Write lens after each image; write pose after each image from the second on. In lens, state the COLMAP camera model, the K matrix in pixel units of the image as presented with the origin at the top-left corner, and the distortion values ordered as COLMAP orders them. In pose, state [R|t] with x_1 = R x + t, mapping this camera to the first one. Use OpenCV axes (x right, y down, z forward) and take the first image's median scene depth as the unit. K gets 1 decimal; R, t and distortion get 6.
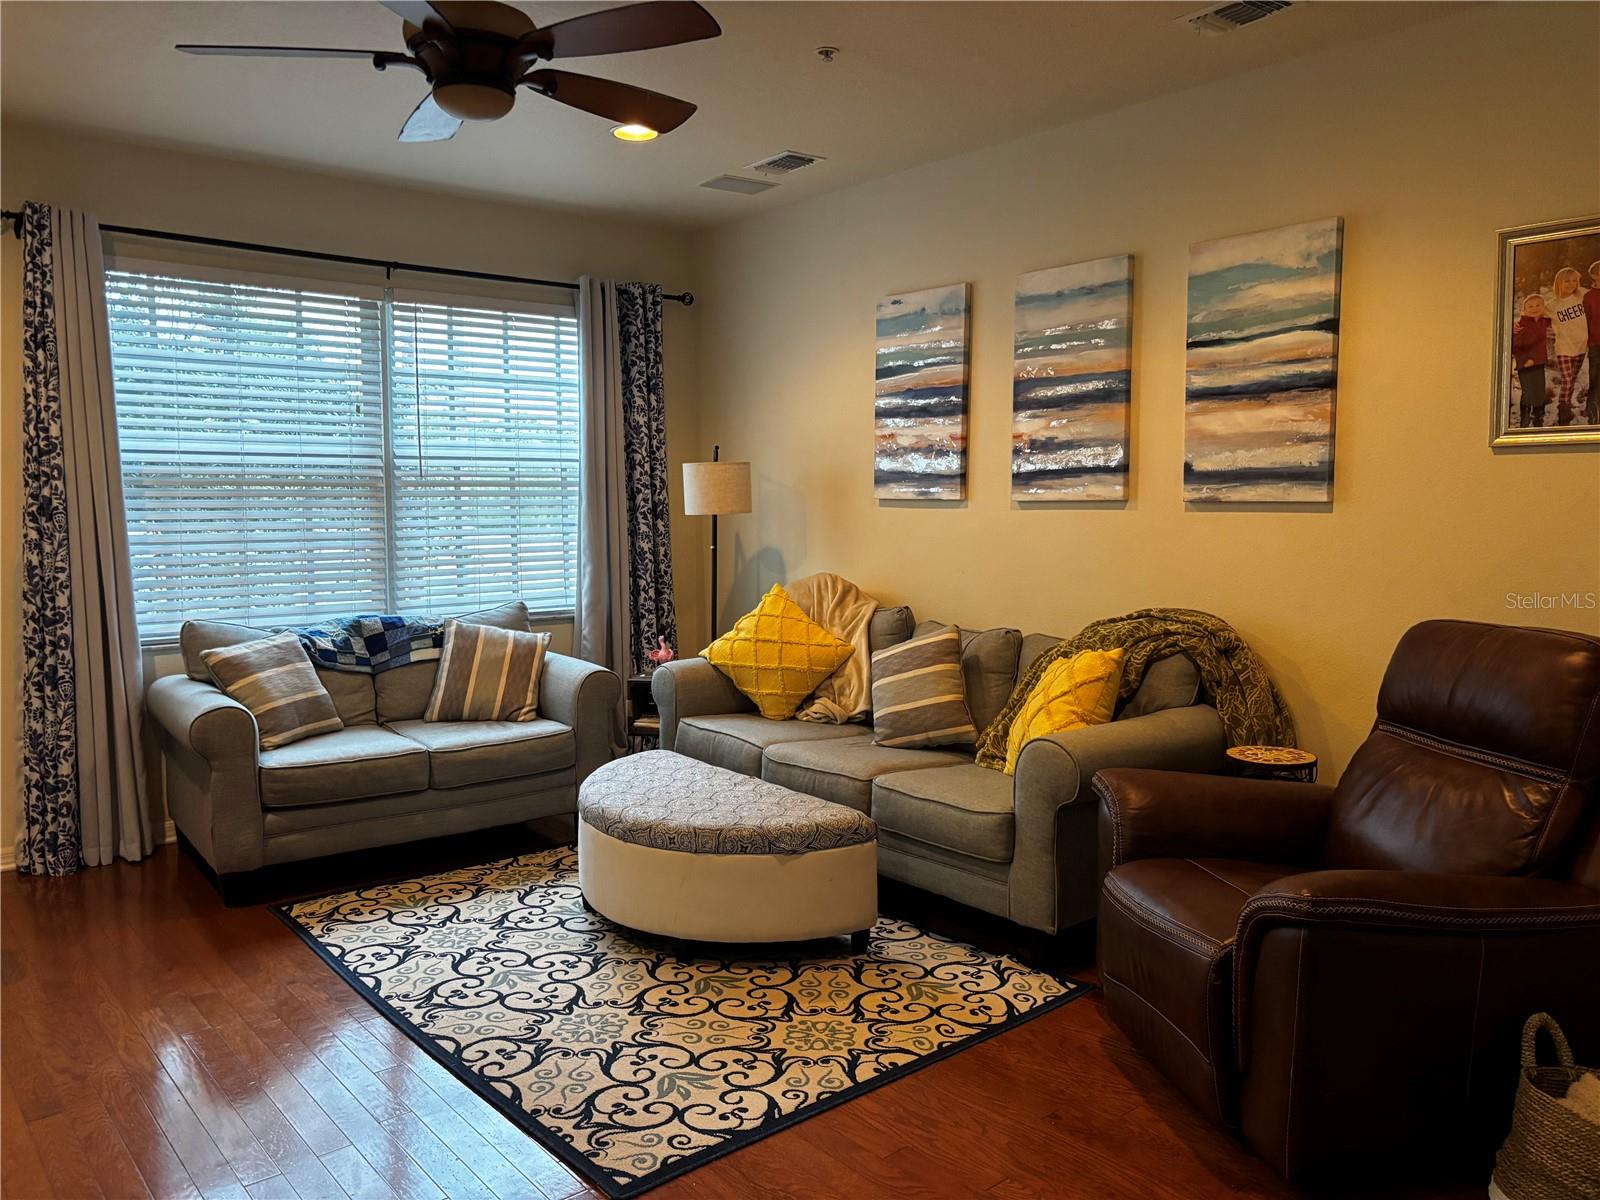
lens RADIAL K [[1205.5, 0, 789.3], [0, 1205.5, 598.8], [0, 0, 1]] dist [0.050735, -0.063763]
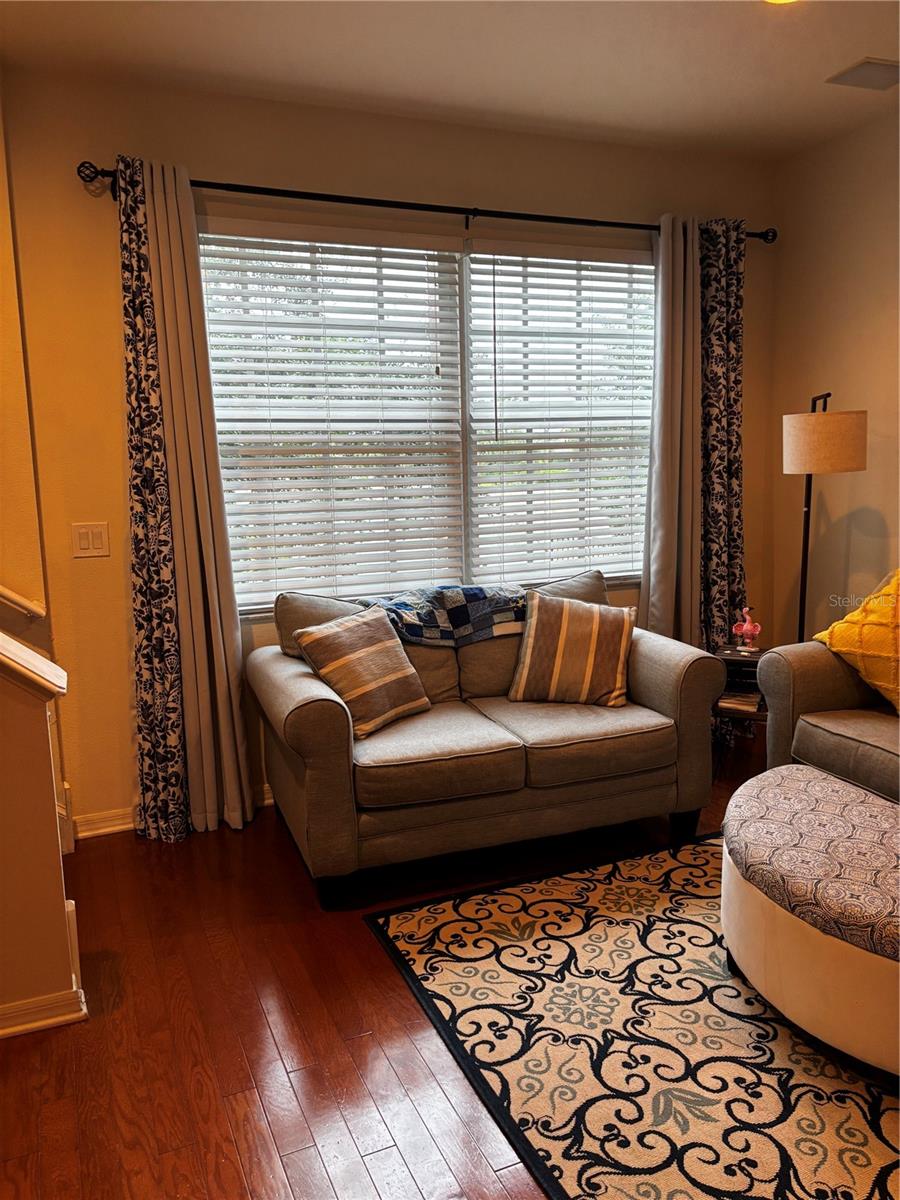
lens RADIAL K [[904.1, 0, 455.8], [0, 904.1, 607.1], [0, 0, 1]] dist [0.050735, -0.063763]
pose [[0.962782, 0.021948, -0.269388, -0.167399], [-0.000679, 0.996891, 0.078795, -0.029900], [0.270279, -0.075680, 0.959803, 0.346740]]
